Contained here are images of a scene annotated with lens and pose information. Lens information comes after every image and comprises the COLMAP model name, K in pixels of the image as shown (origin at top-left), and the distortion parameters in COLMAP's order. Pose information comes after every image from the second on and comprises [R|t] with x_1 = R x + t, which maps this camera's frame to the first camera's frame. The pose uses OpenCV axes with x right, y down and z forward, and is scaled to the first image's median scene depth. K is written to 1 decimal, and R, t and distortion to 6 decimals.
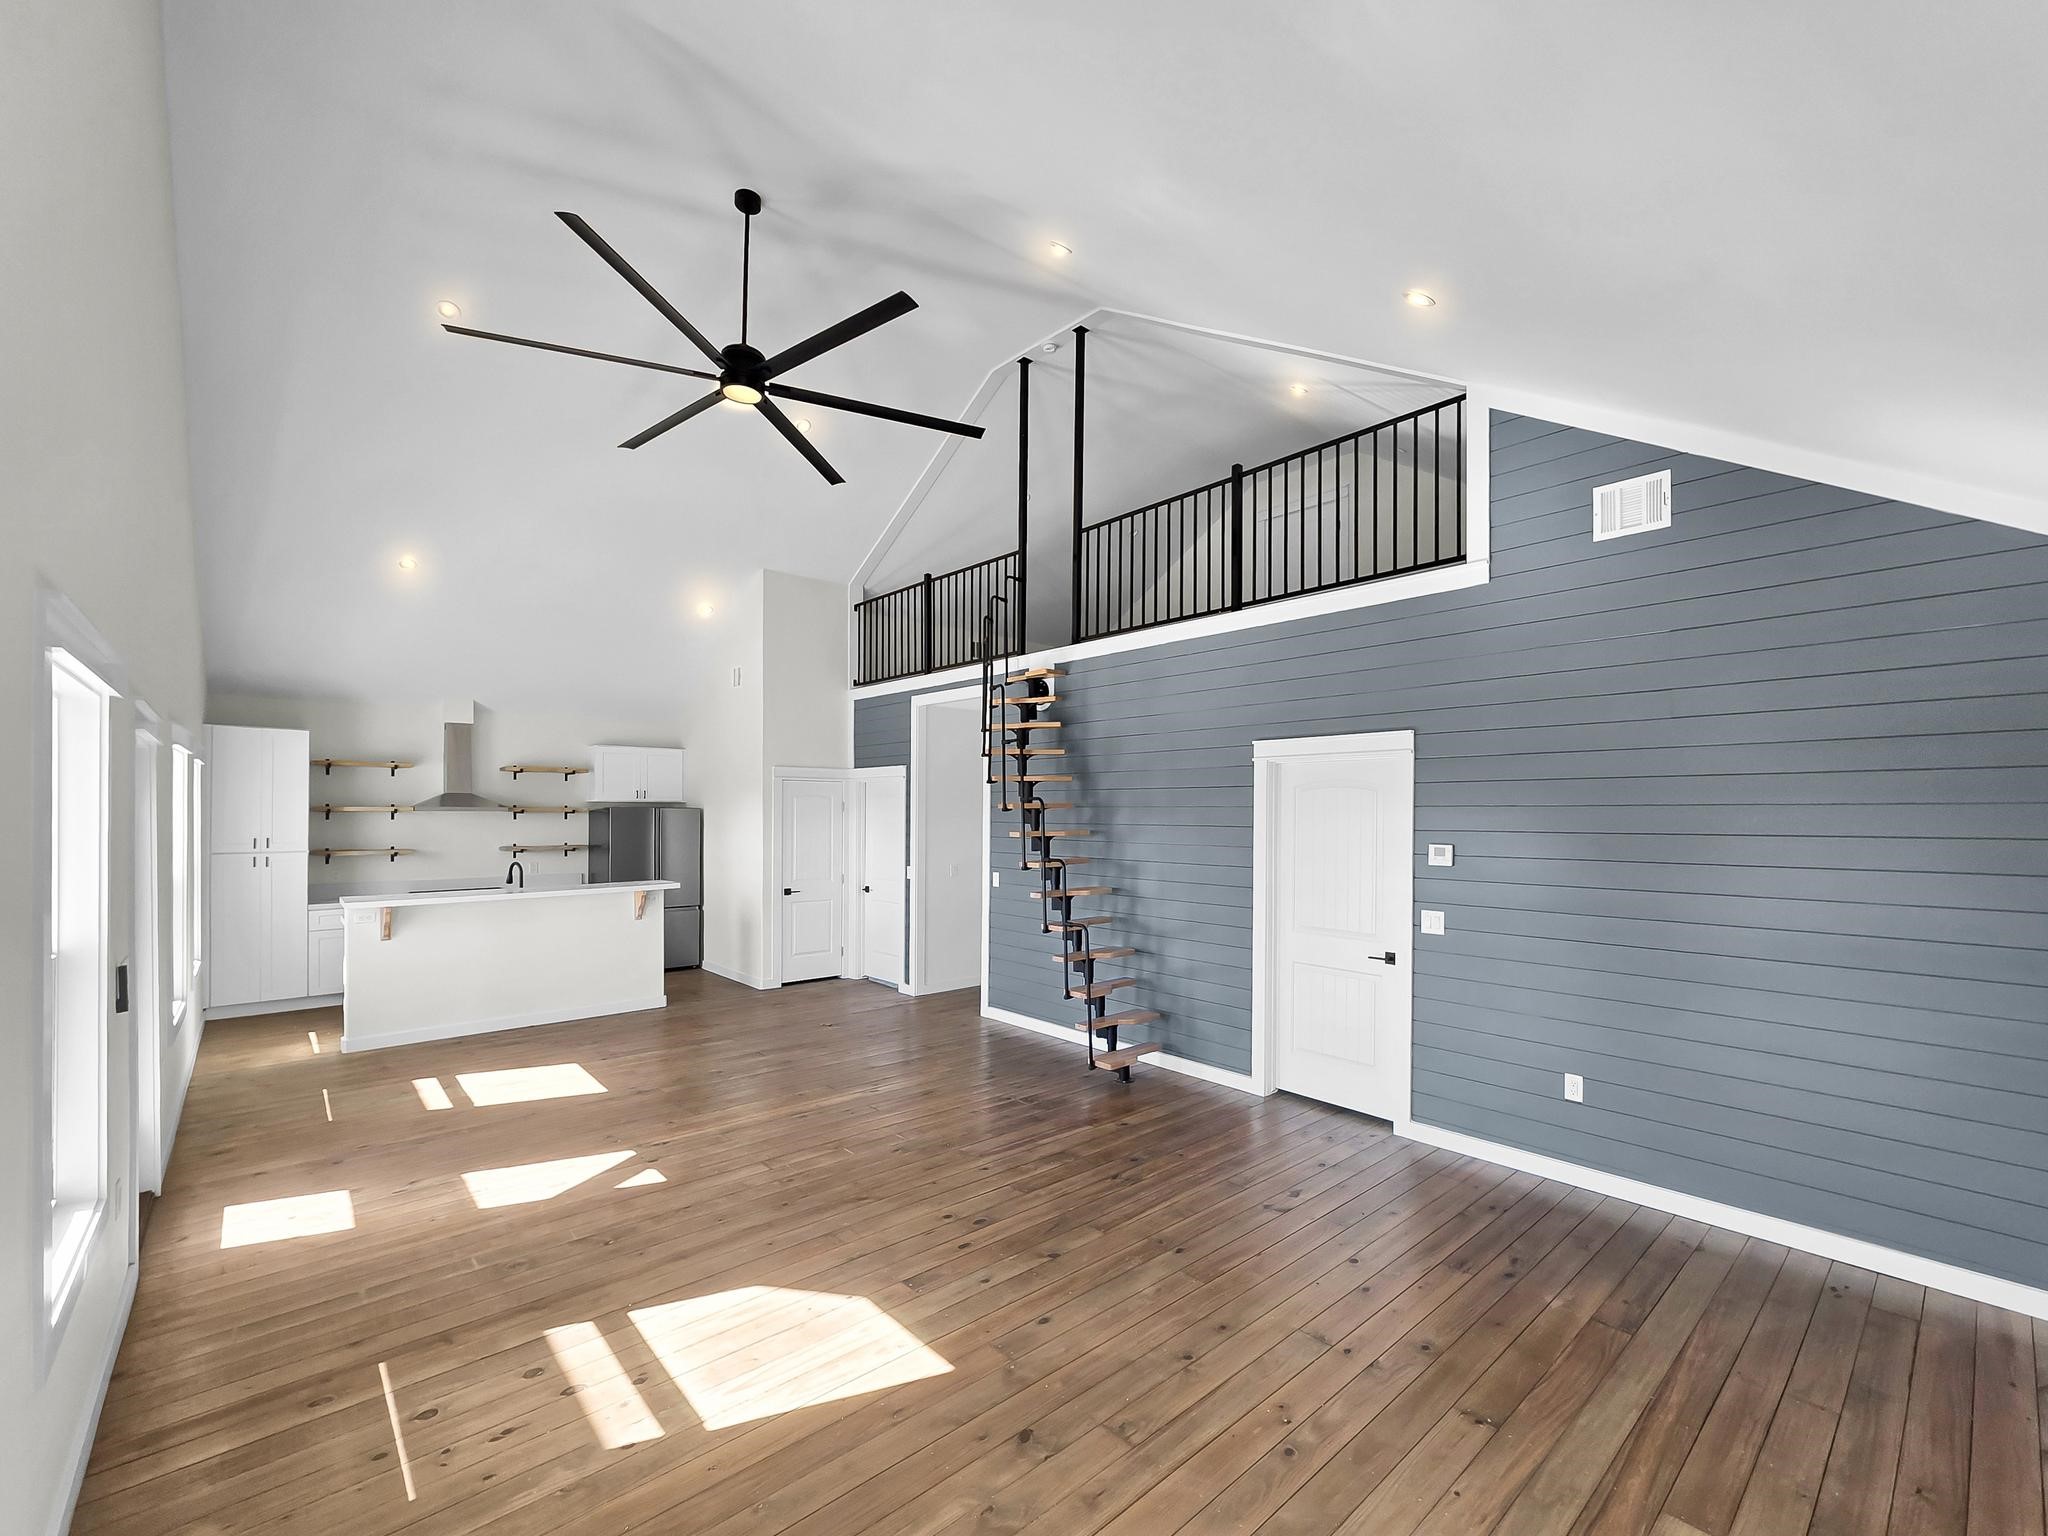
lens RADIAL K [[859.9, 0, 1018.3], [0, 859.9, 826.8], [0, 0, 1]] dist [0.026484, -0.000031]
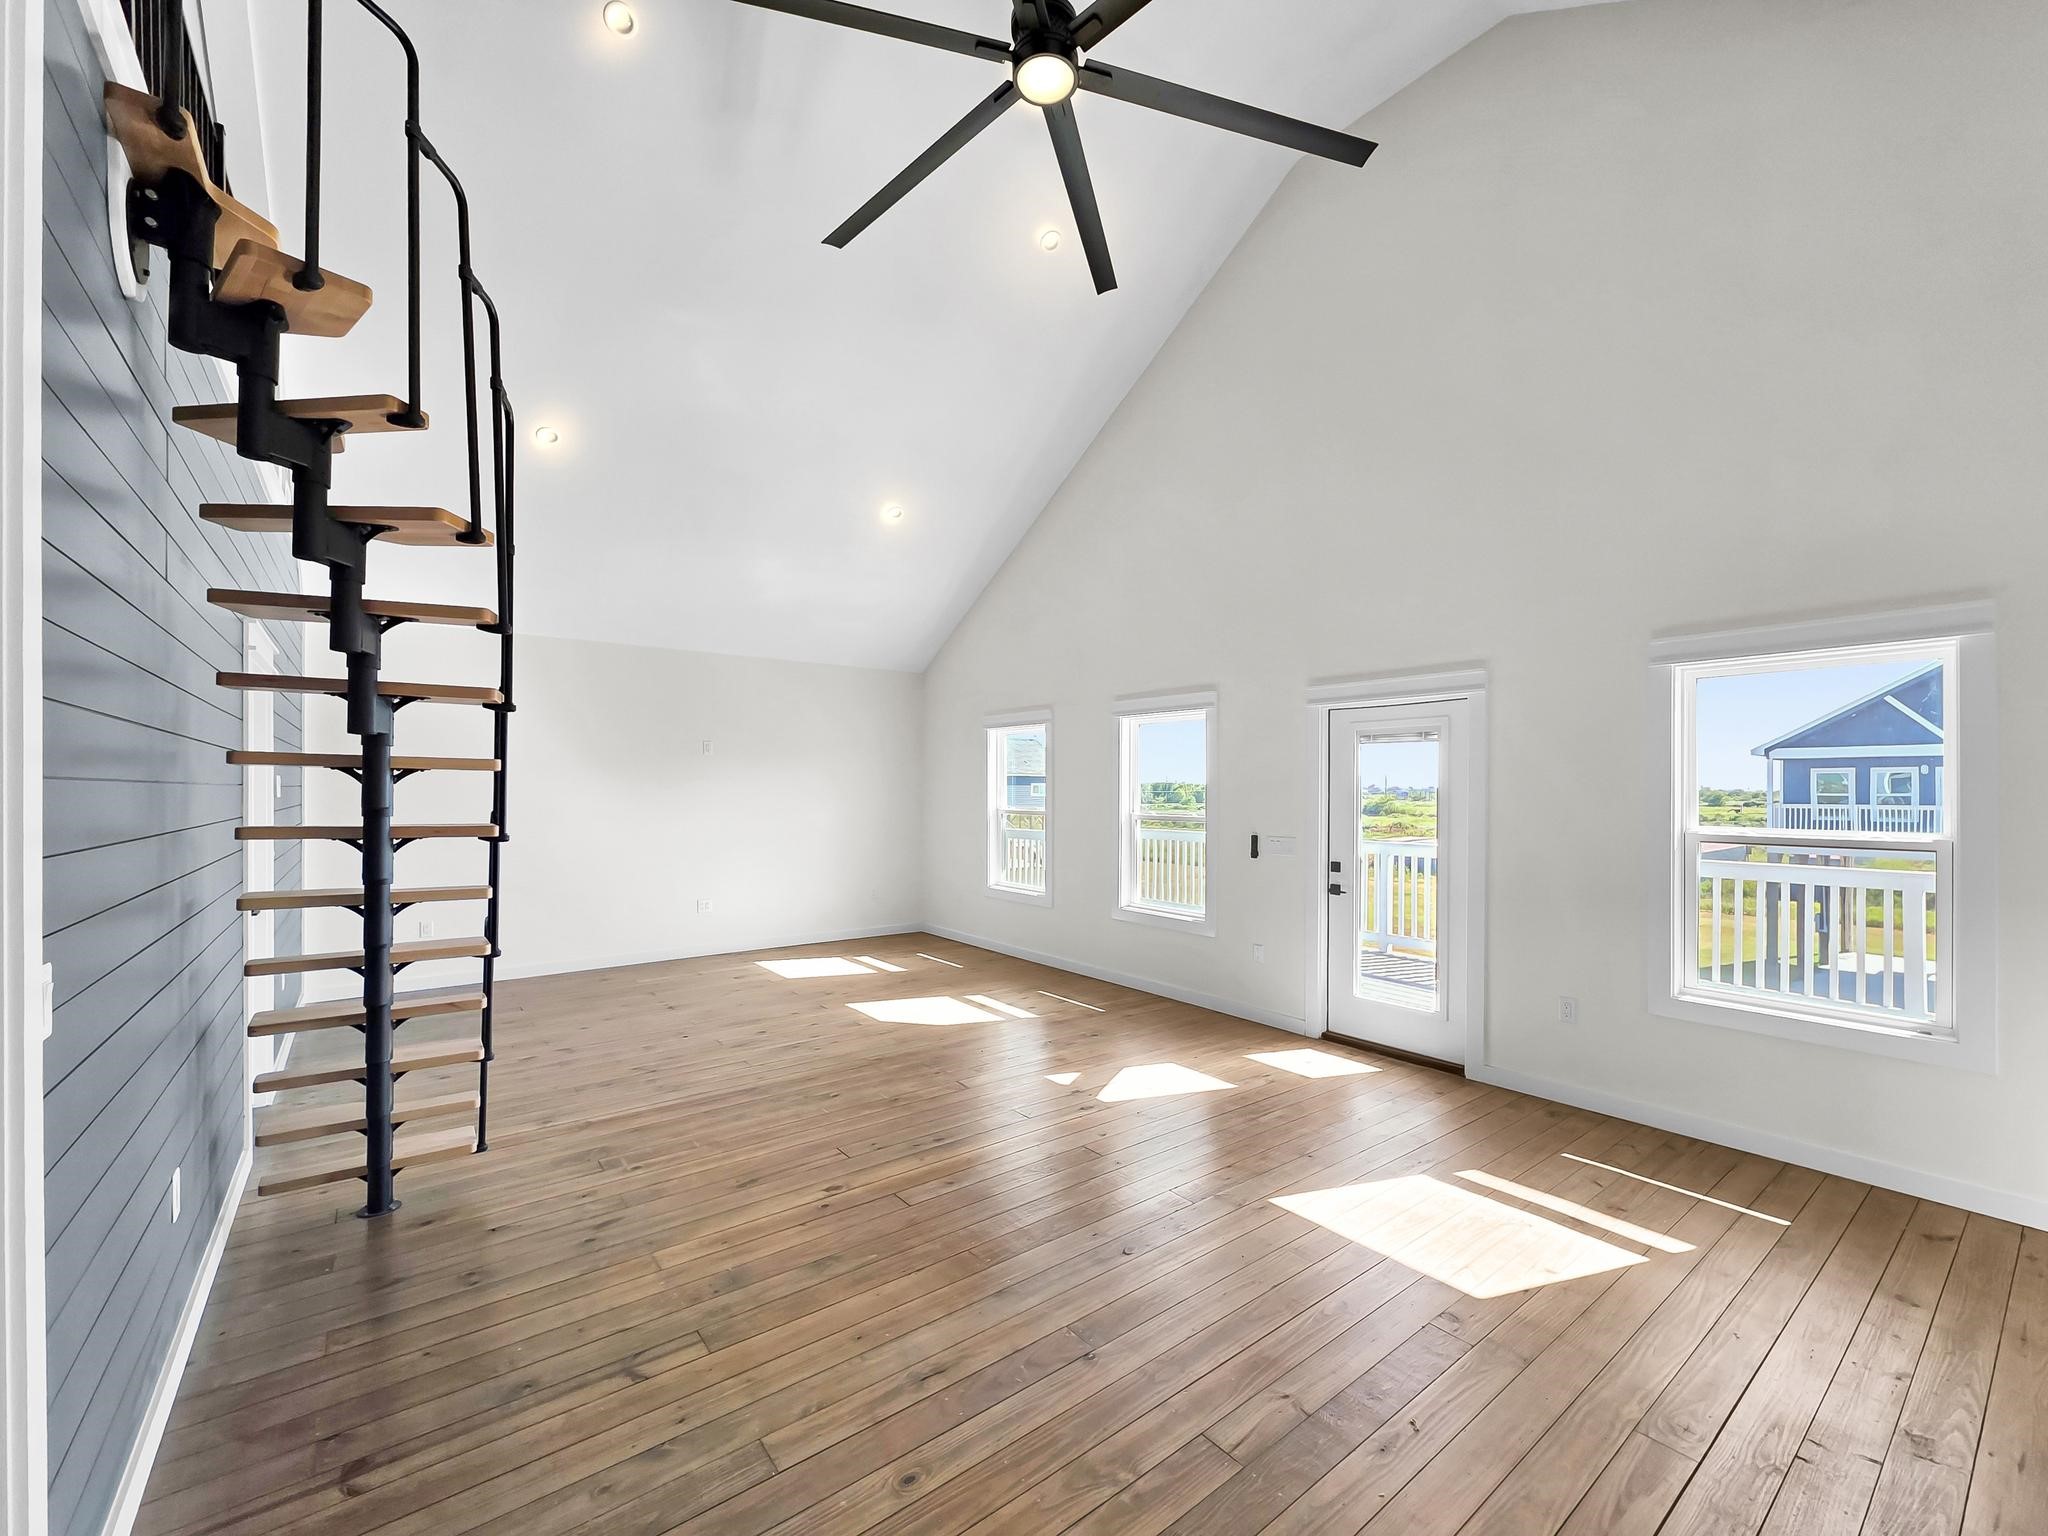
lens RADIAL K [[833.7, 0, 1024.0], [0, 833.7, 768.0], [0, 0, 1]] dist [0.027636, -0.000023]
pose [[-0.997859, -0.002966, 0.065327, -0.484186], [-0.002938, 0.999996, 0.000523, 0.008369], [-0.065328, 0.000330, -0.997864, 2.258198]]
